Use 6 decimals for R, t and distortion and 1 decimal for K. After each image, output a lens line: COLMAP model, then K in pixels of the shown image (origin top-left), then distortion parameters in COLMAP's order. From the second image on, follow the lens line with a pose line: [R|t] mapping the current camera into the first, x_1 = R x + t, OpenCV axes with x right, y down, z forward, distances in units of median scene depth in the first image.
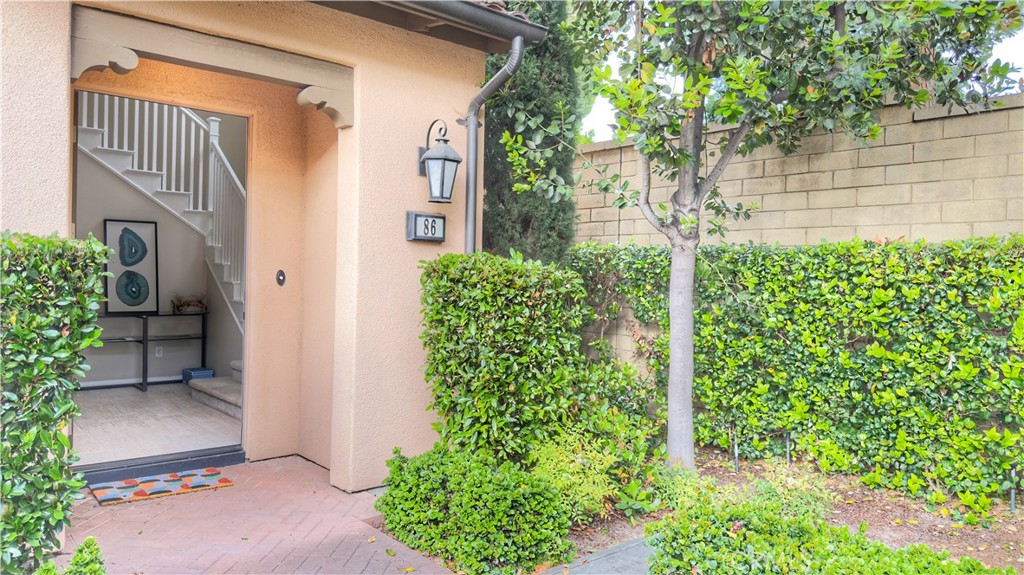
lens RADIAL K [[712.6, 0, 513.7], [0, 712.6, 283.8], [0, 0, 1]] dist [0.104192, -0.166341]
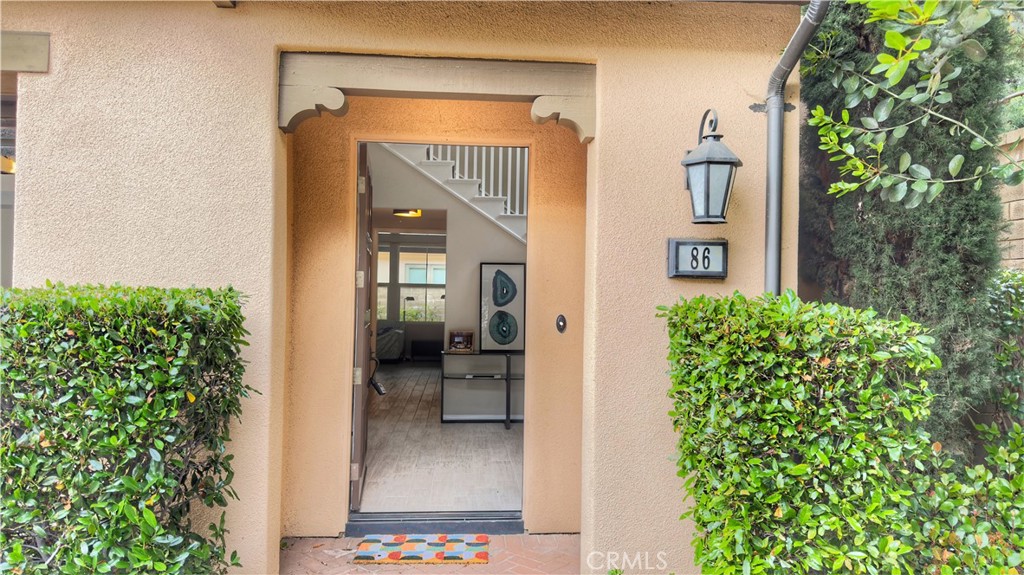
lens RADIAL K [[712.6, 0, 513.7], [0, 712.6, 283.8], [0, 0, 1]] dist [0.104192, -0.166341]
pose [[0.798809, -0.024154, -0.601100, 0.175140], [-0.001302, 0.999122, -0.041878, -0.023667], [0.601583, 0.034235, 0.798076, 0.318110]]
